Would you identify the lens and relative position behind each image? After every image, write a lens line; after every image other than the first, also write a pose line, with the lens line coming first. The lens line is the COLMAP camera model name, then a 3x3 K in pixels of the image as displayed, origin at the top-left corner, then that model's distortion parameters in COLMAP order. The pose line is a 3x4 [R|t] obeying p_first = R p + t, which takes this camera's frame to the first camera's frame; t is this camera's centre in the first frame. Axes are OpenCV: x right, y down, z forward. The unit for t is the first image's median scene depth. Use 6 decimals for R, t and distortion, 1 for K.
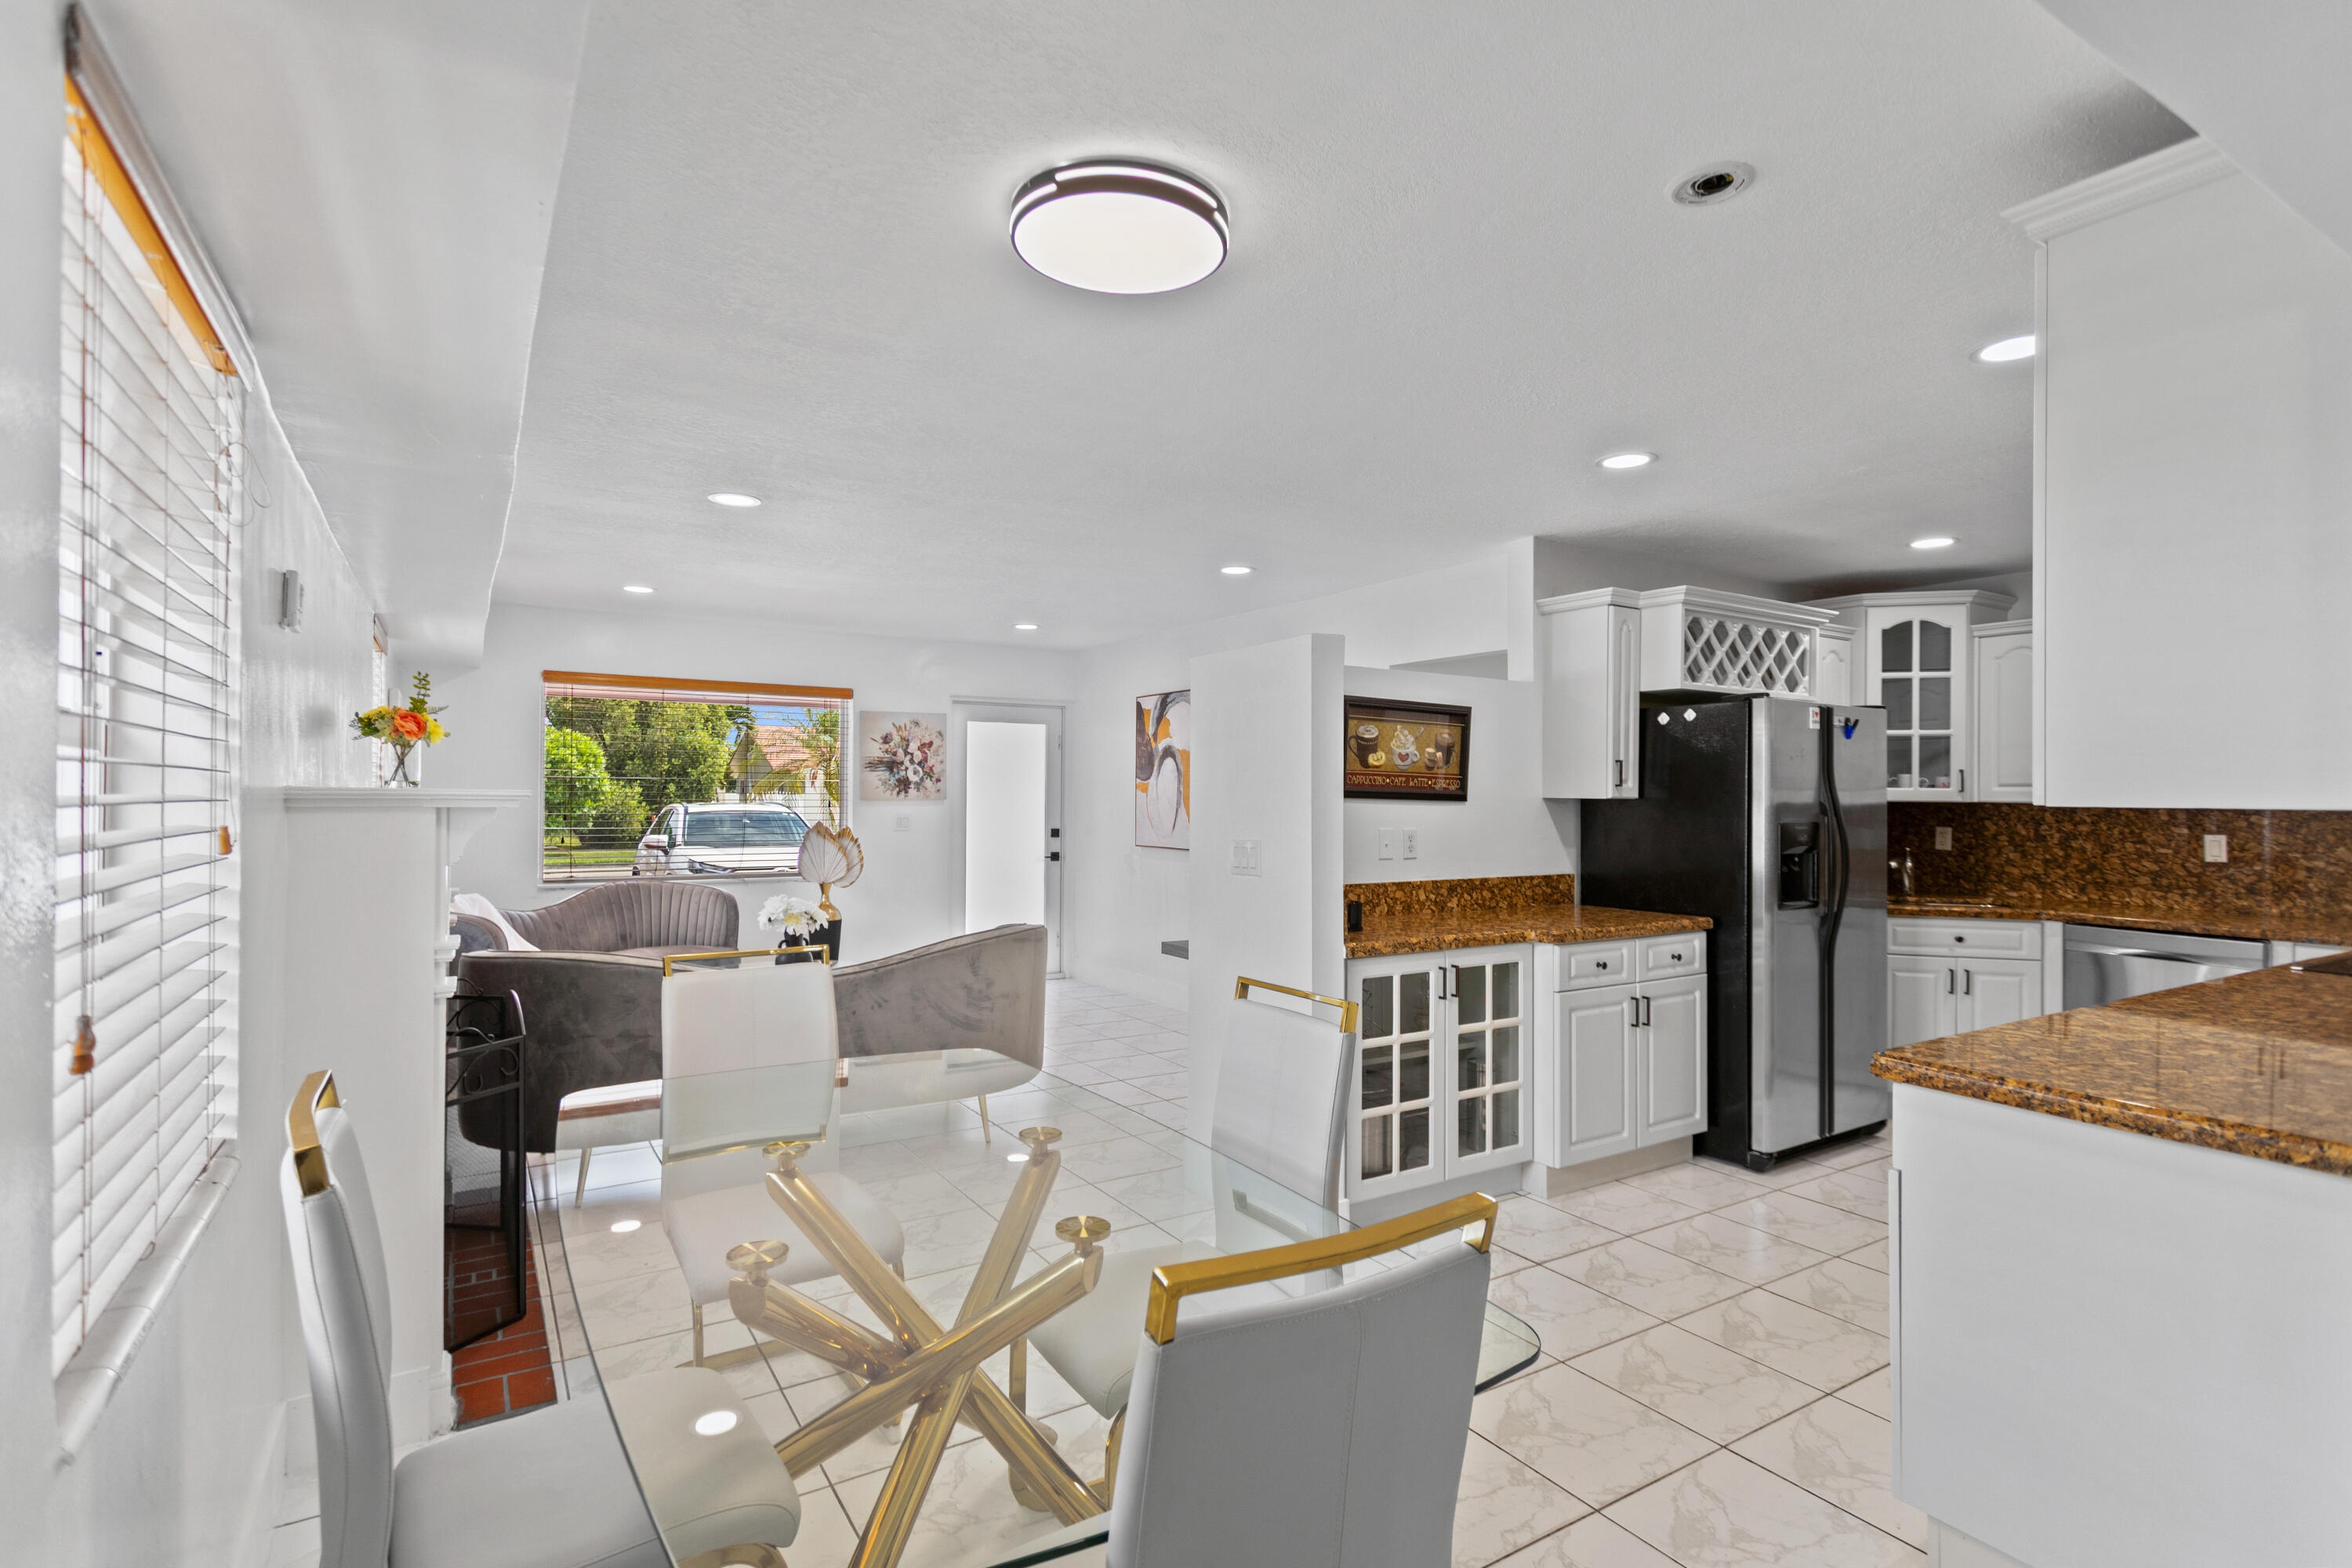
lens RADIAL K [[1134.3, 0, 1156.5], [0, 1134.3, 785.6], [0, 0, 1]] dist [0.001987, 0.000972]
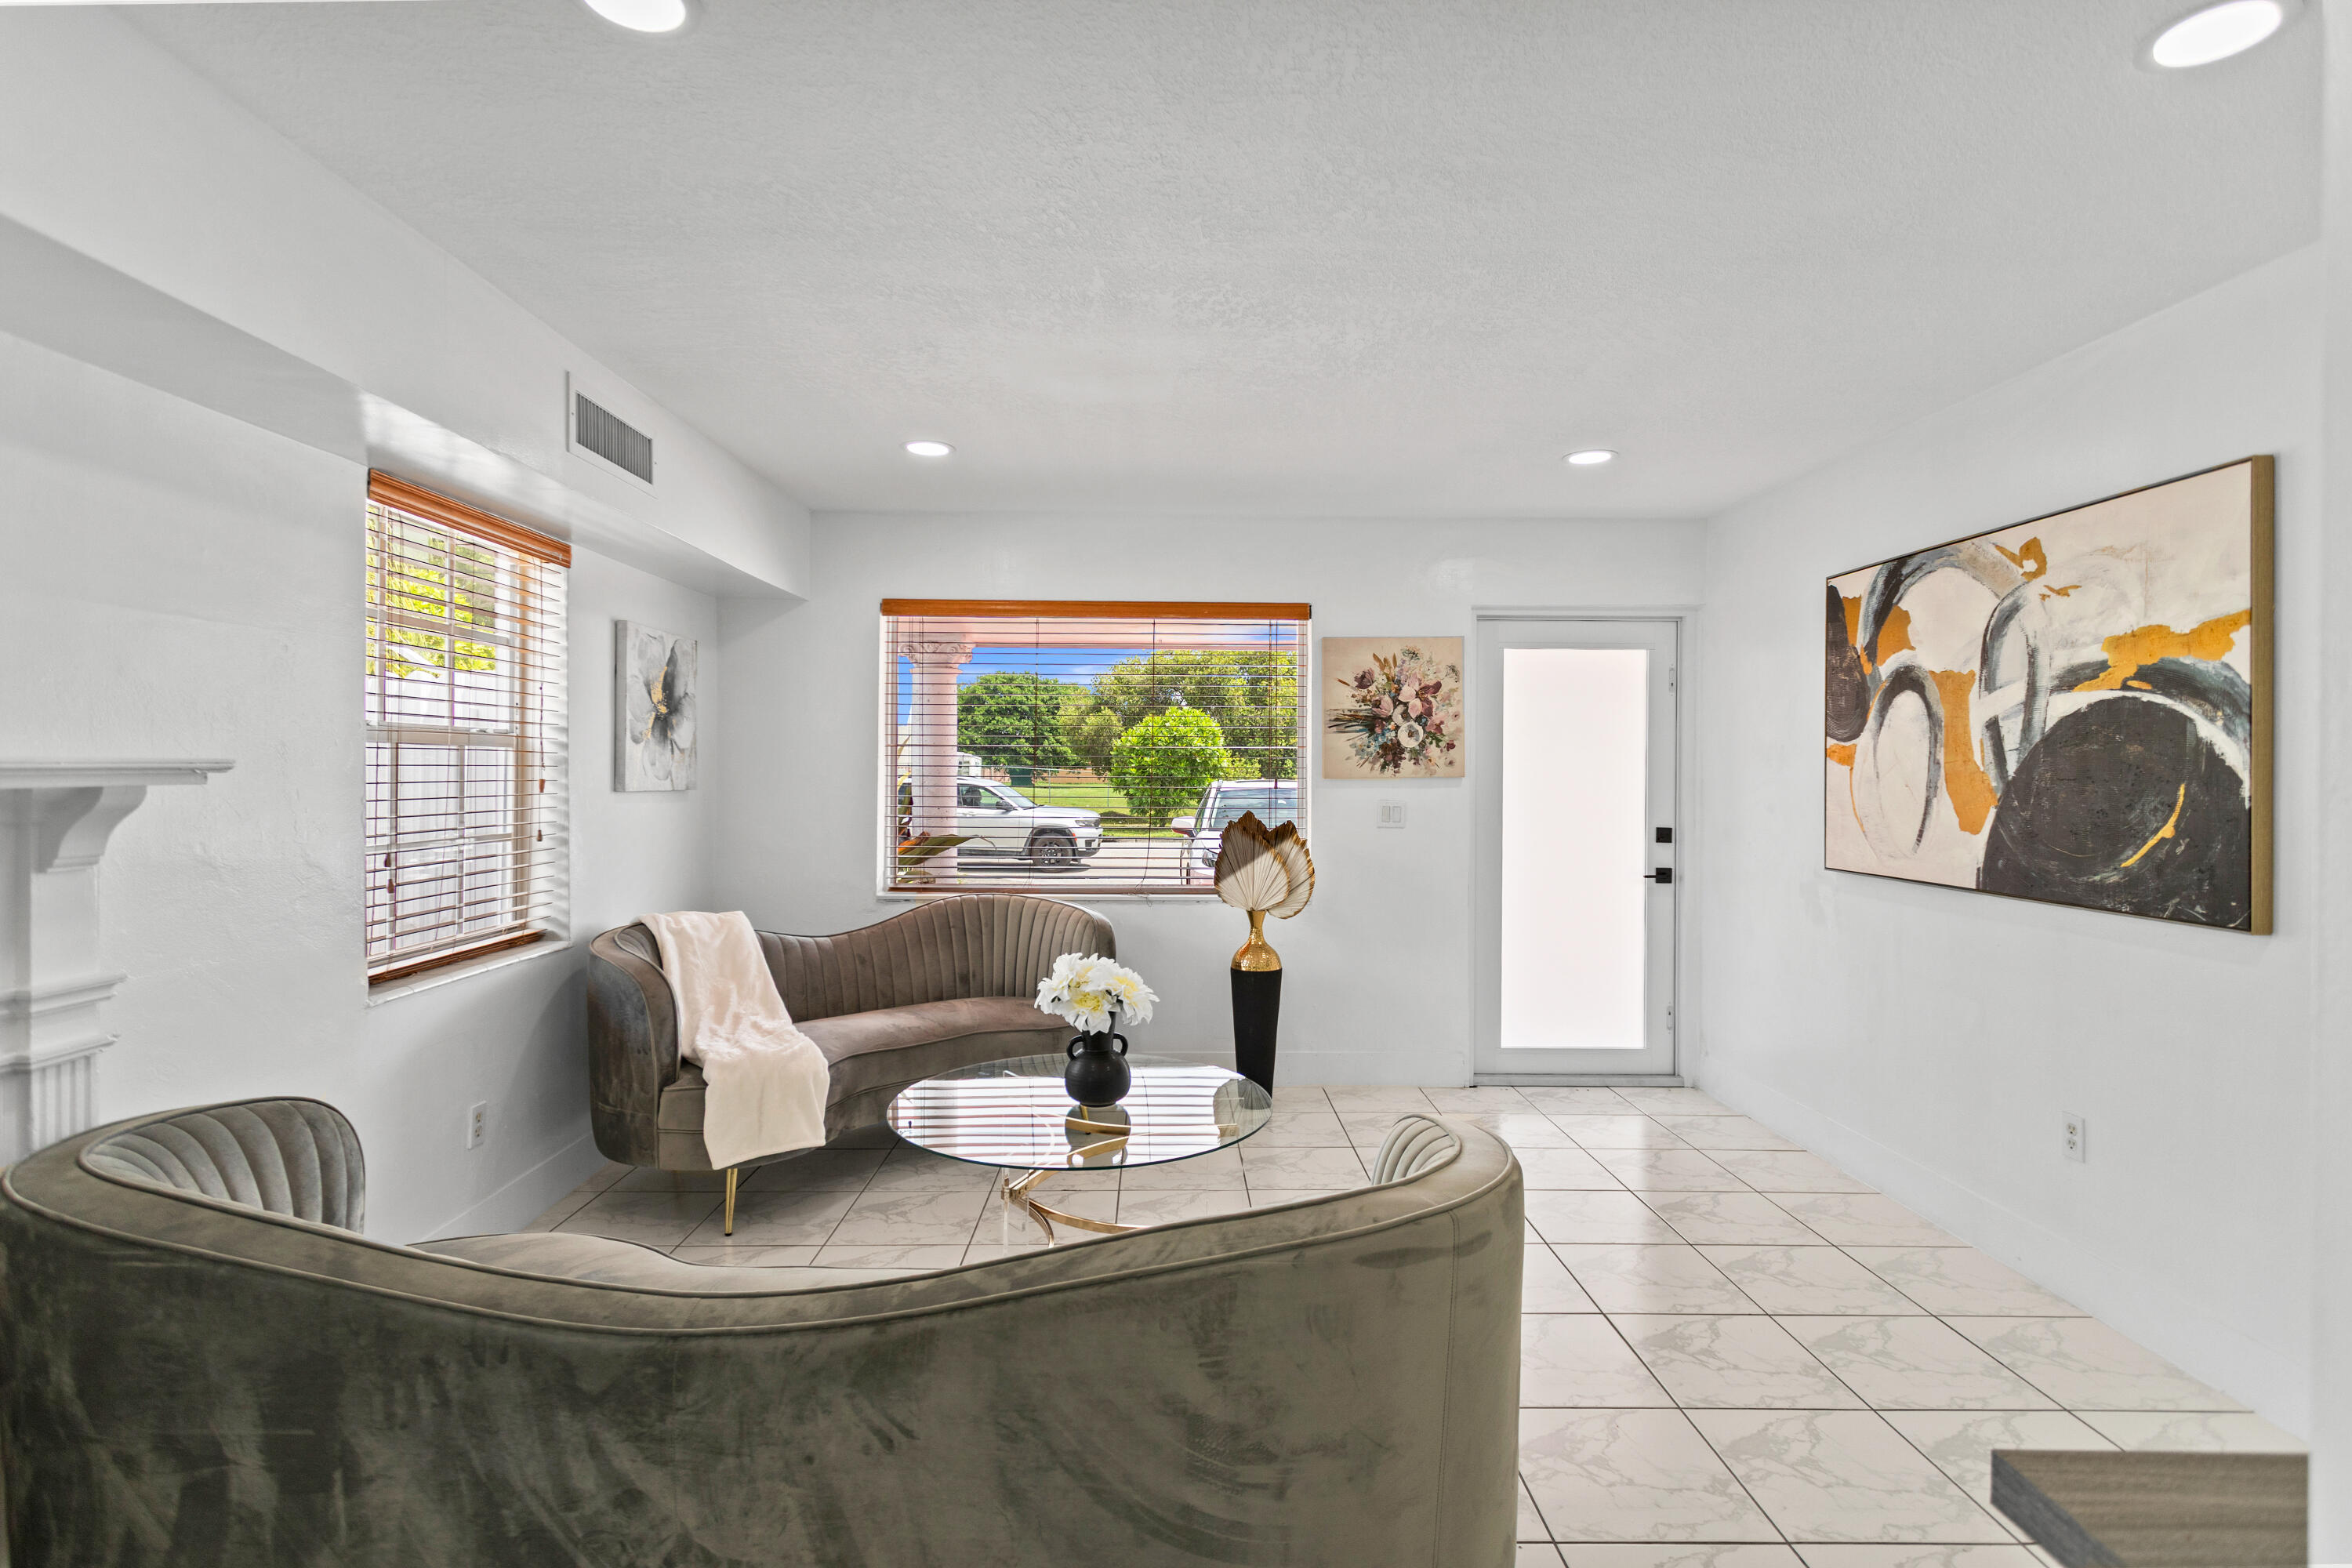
lens RADIAL K [[1120.3, 0, 1169.4], [0, 1120.3, 761.4], [0, 0, 1]] dist [0.001633, 0.001257]
pose [[0.855671, -0.004933, -0.517497, -0.017077], [0.004503, 0.999988, -0.002086, 0.007331], [0.517501, -0.000546, 0.855682, 0.704560]]
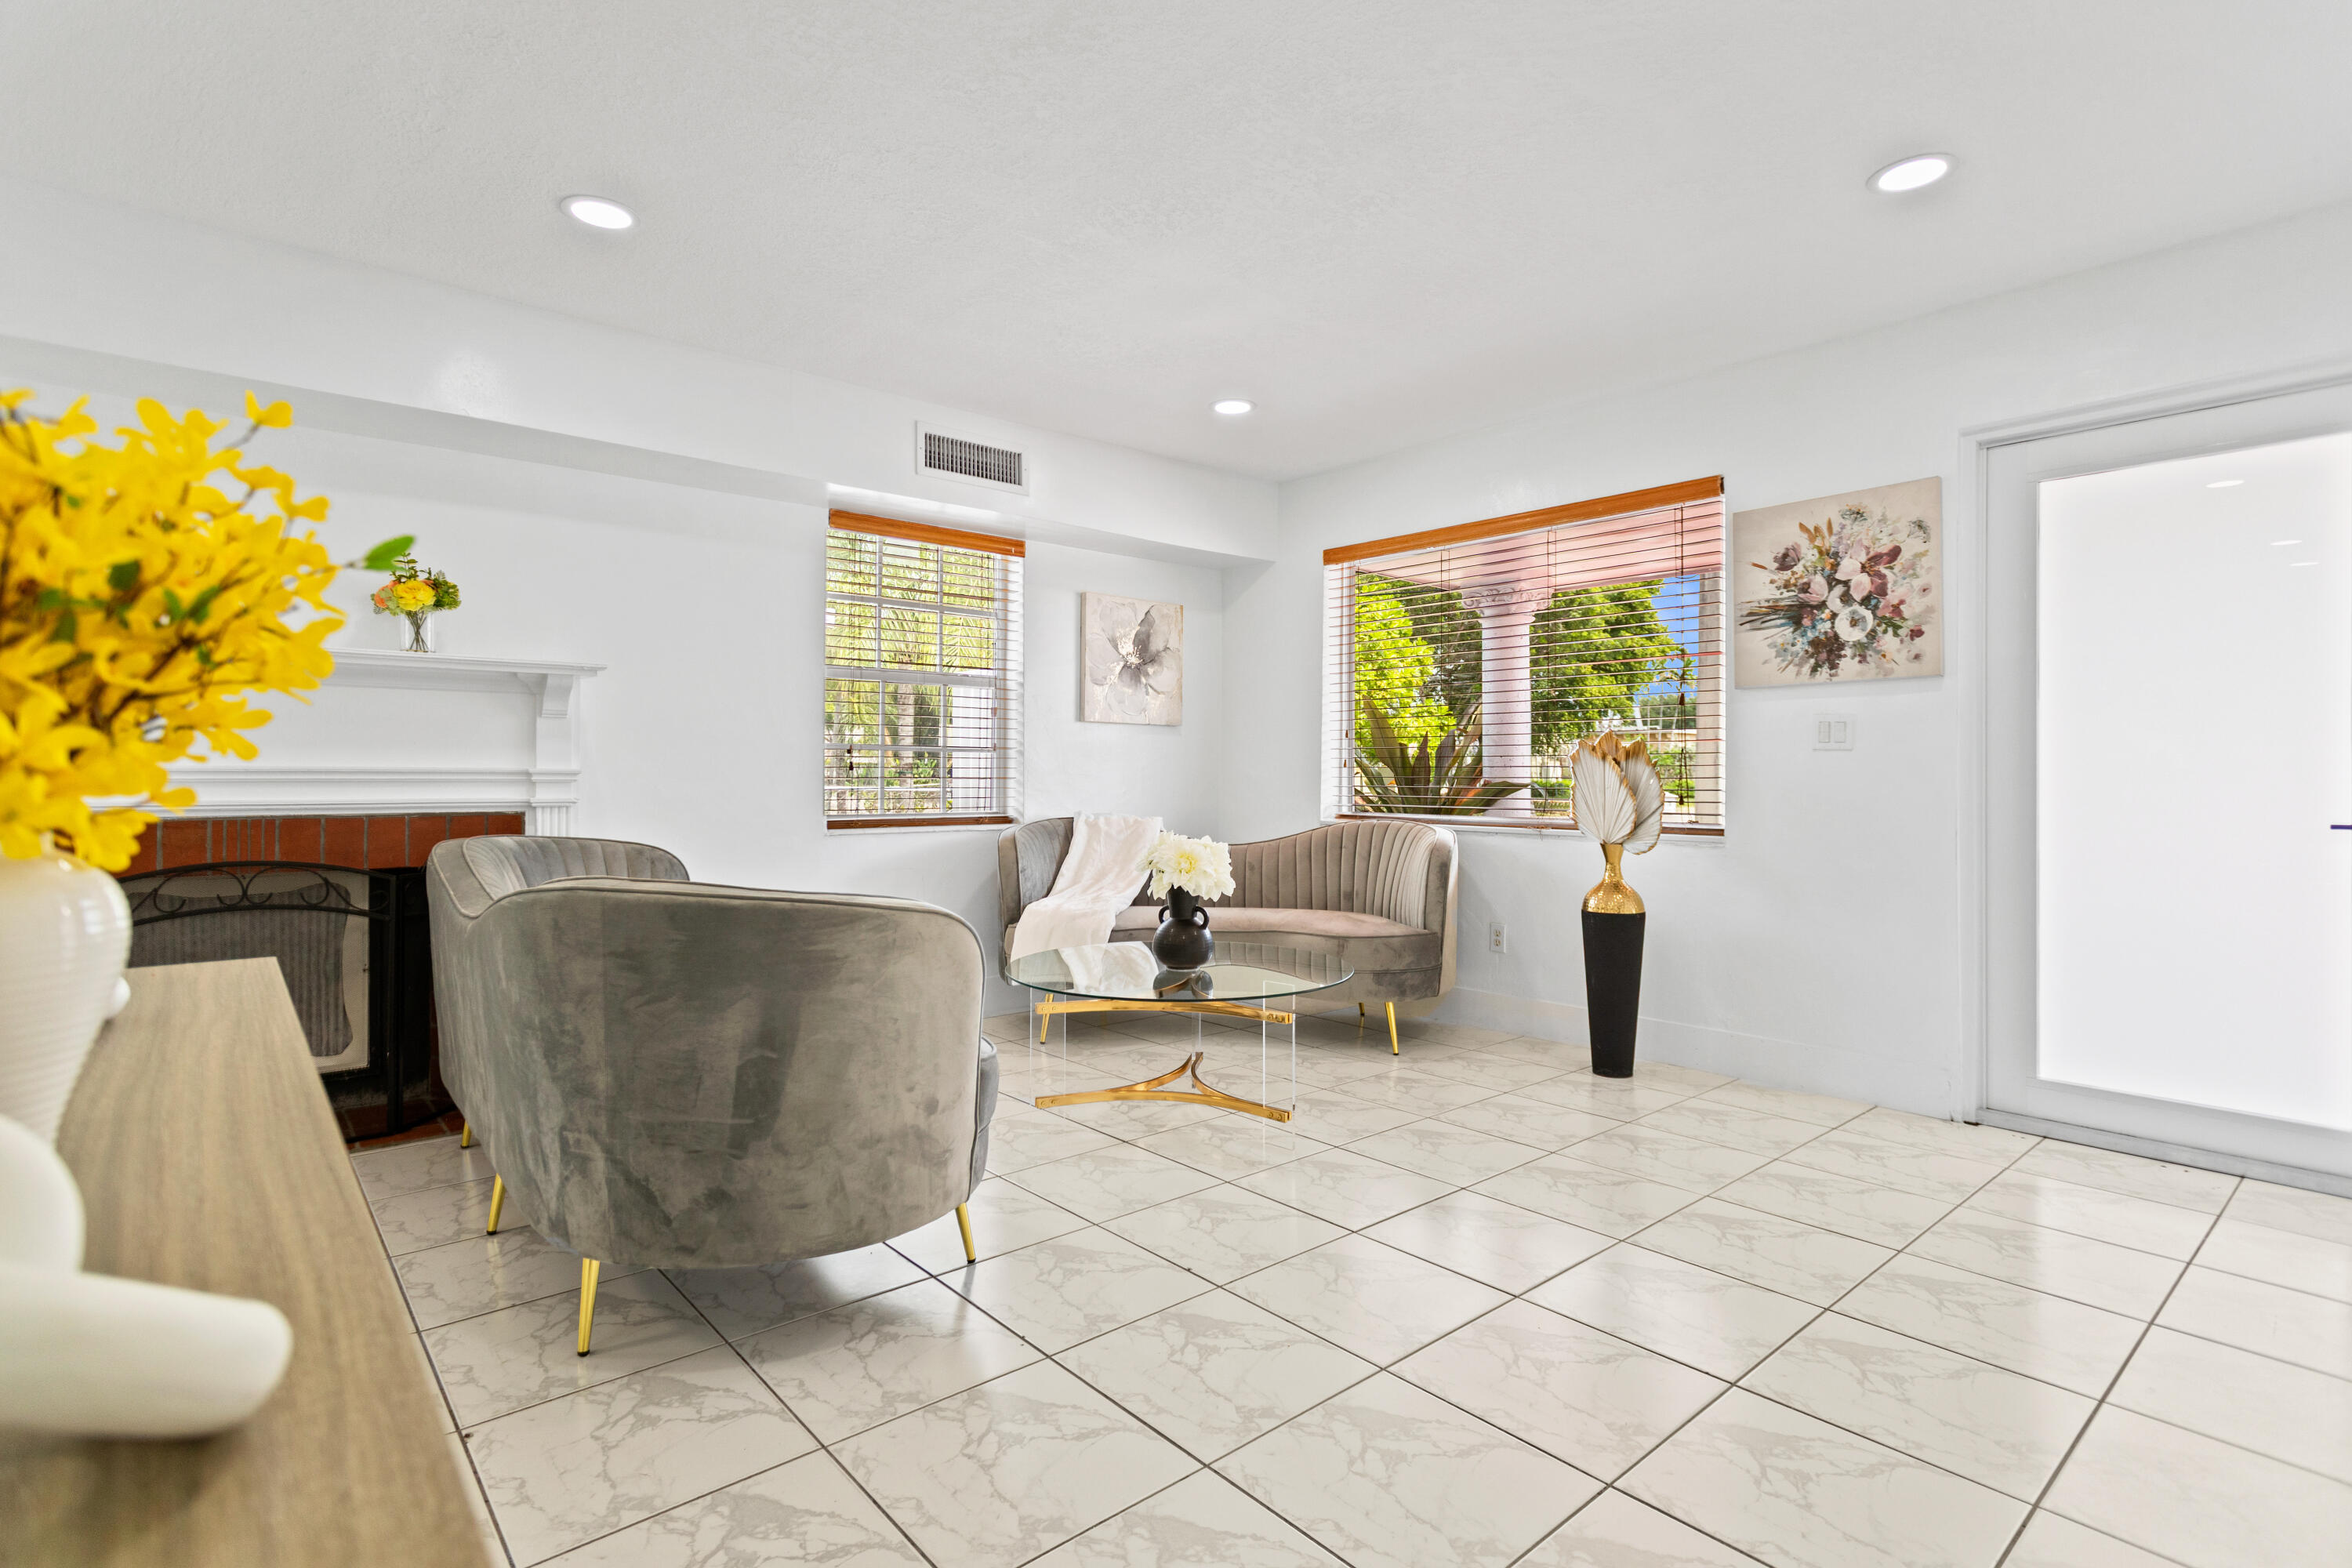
lens RADIAL K [[1120.3, 0, 1169.4], [0, 1120.3, 761.4], [0, 0, 1]] dist [0.001633, 0.001257]
pose [[0.164013, -0.014773, -0.986348, 0.320131], [0.006082, 0.999884, -0.013965, 0.084612], [0.986439, -0.003709, 0.164084, 1.122192]]
